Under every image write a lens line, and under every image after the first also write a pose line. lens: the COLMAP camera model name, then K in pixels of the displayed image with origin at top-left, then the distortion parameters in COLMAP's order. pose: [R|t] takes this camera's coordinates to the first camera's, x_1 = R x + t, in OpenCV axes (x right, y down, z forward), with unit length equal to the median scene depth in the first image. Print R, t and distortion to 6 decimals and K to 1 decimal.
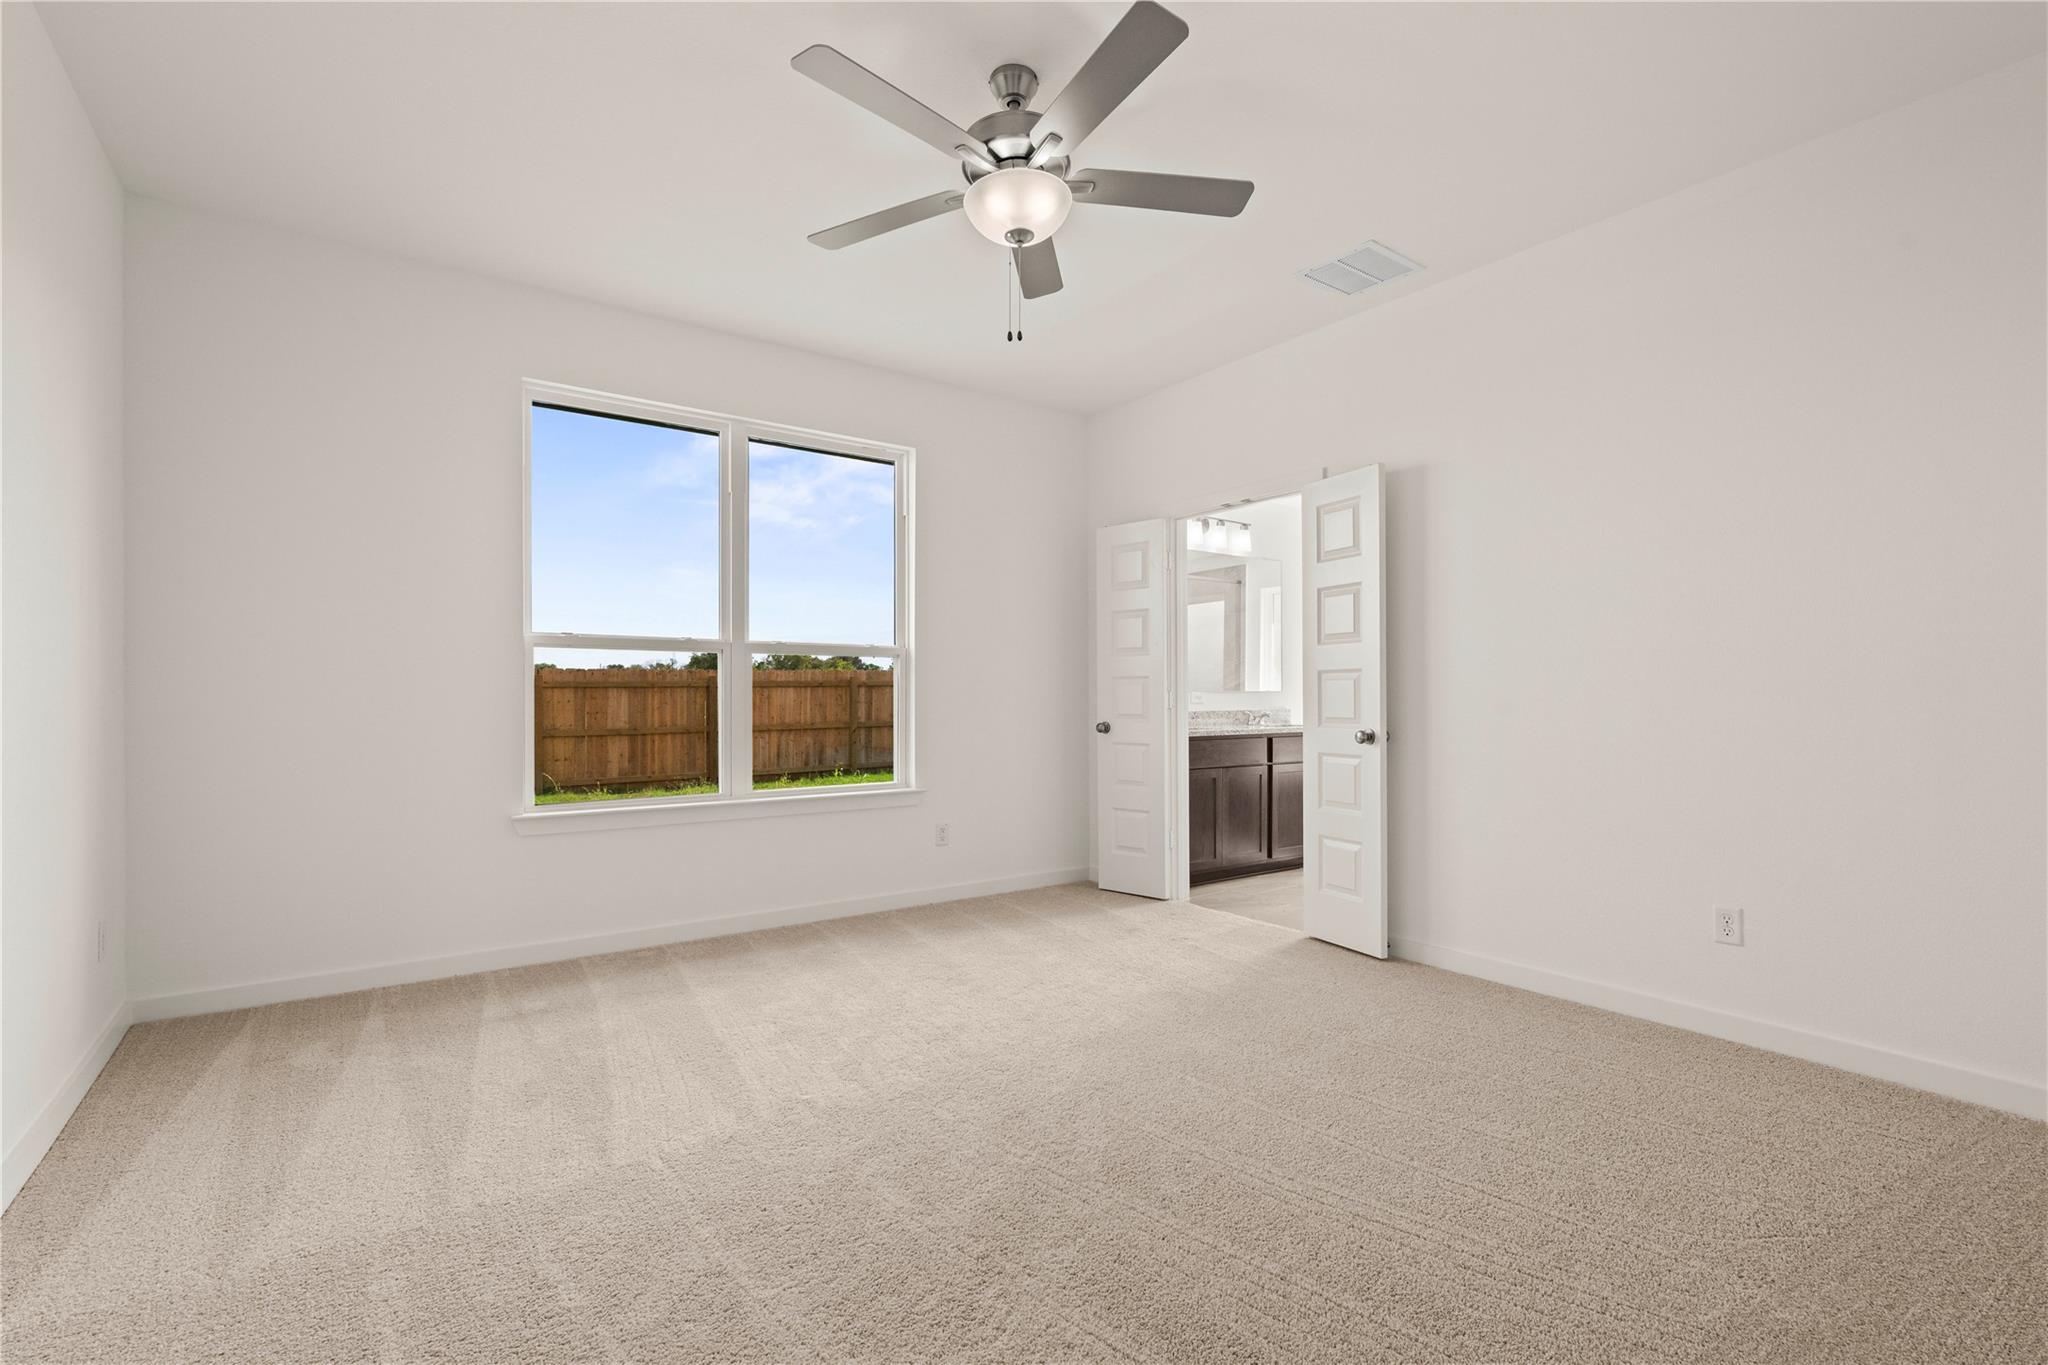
lens RADIAL K [[918.2, 0, 1025.0], [0, 918.2, 684.7], [0, 0, 1]] dist [-0.014157, -0.000090]
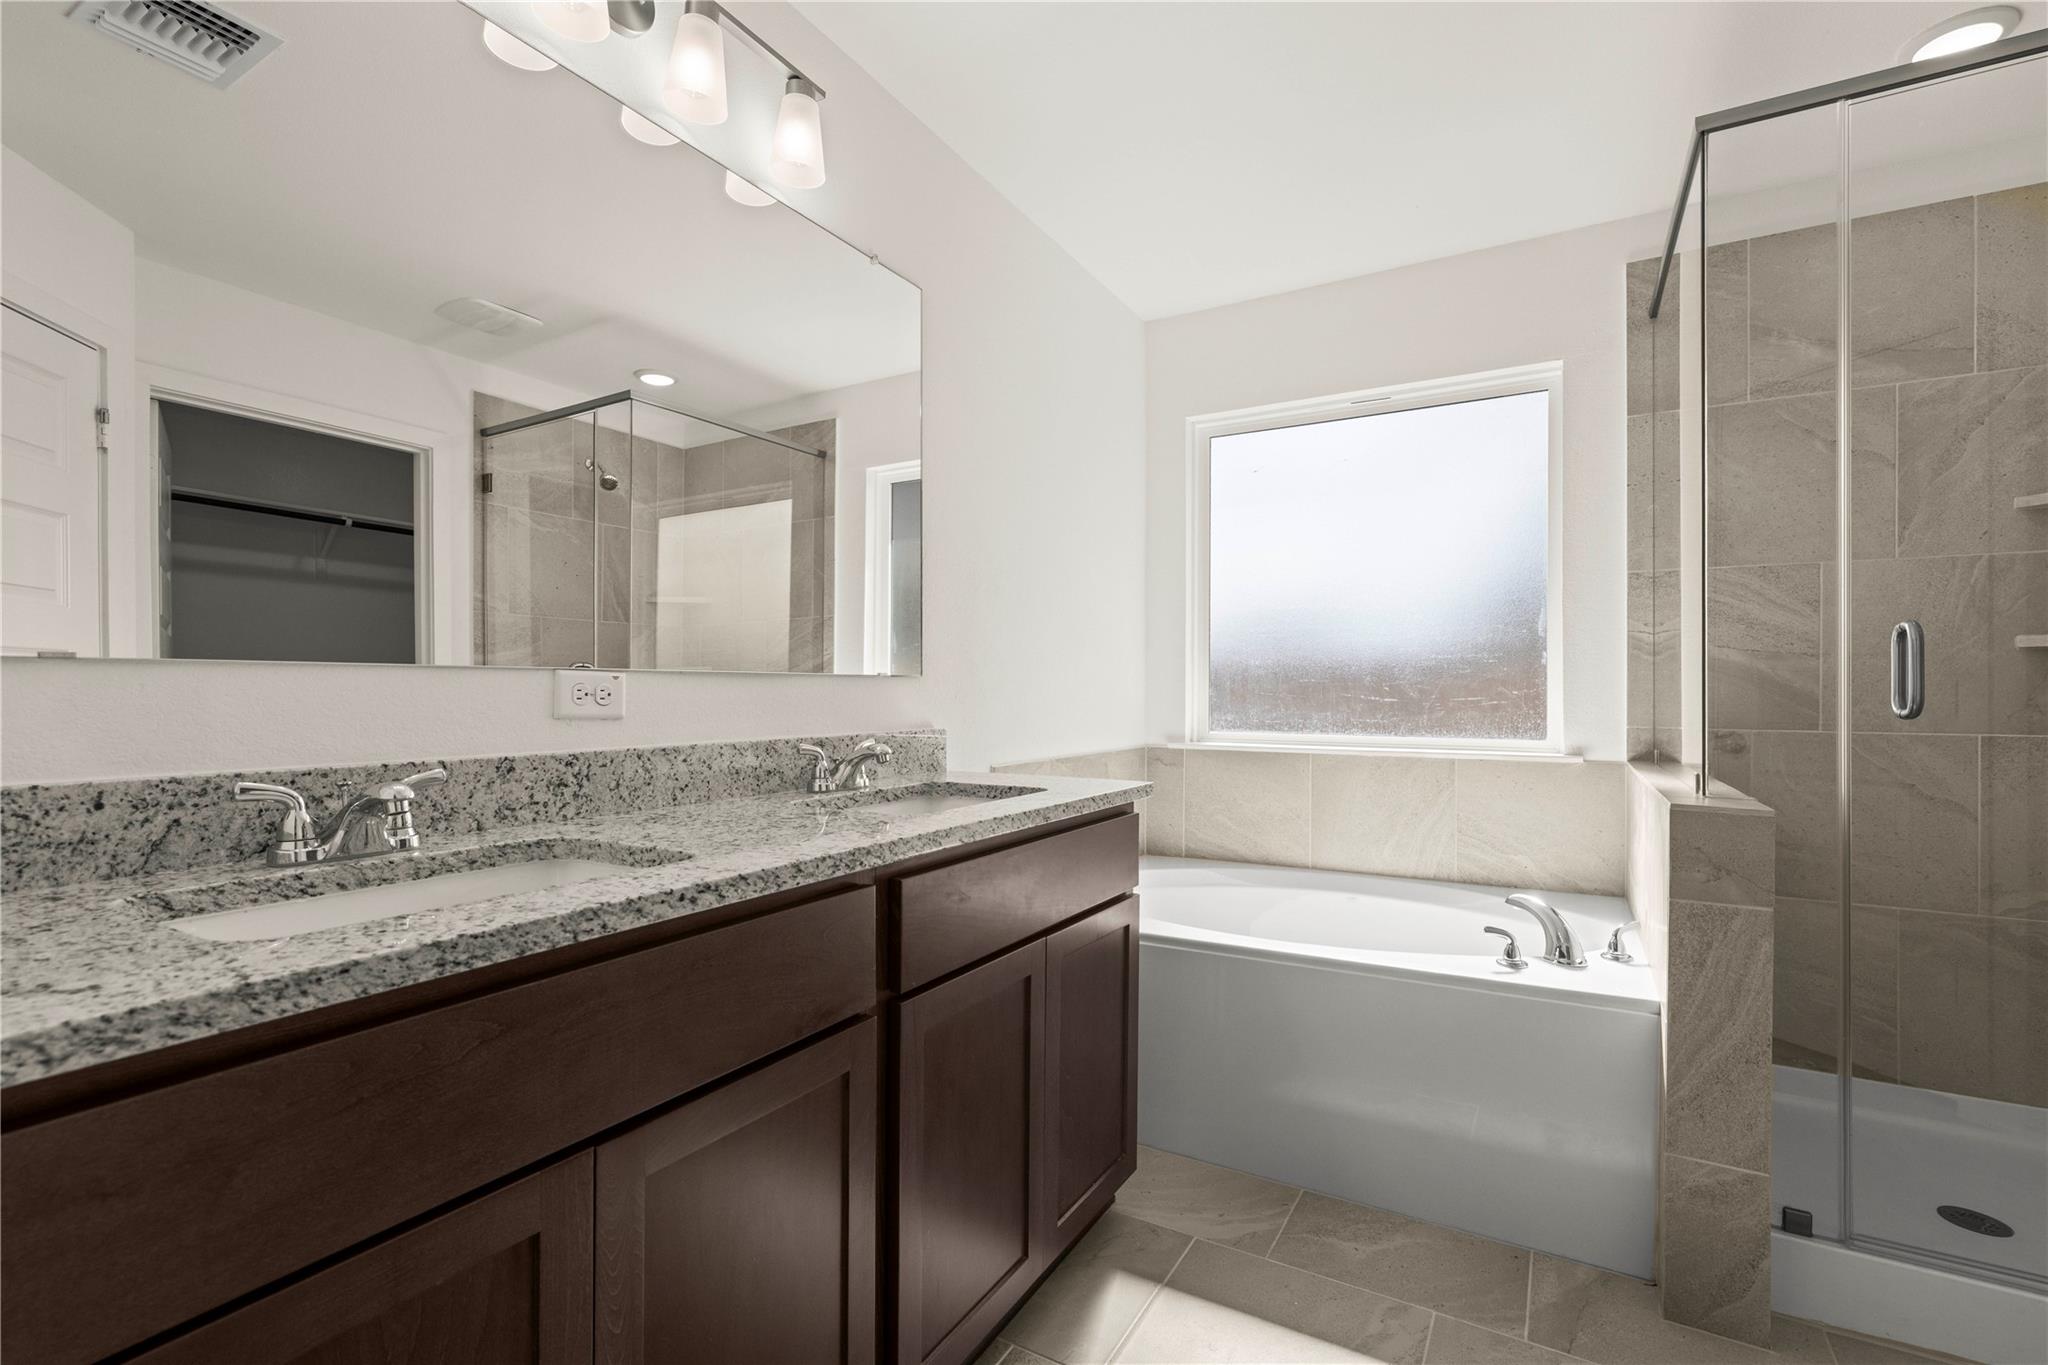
lens RADIAL K [[918.2, 0, 1024.3], [0, 918.2, 680.0], [0, 0, 1]] dist [-0.014157, -0.000090]
pose [[0.915039, -0.004115, 0.403345, 0.136930], [0.003693, 0.999992, 0.001825, 0.007057], [-0.403349, -0.000180, 0.915046, 0.518622]]
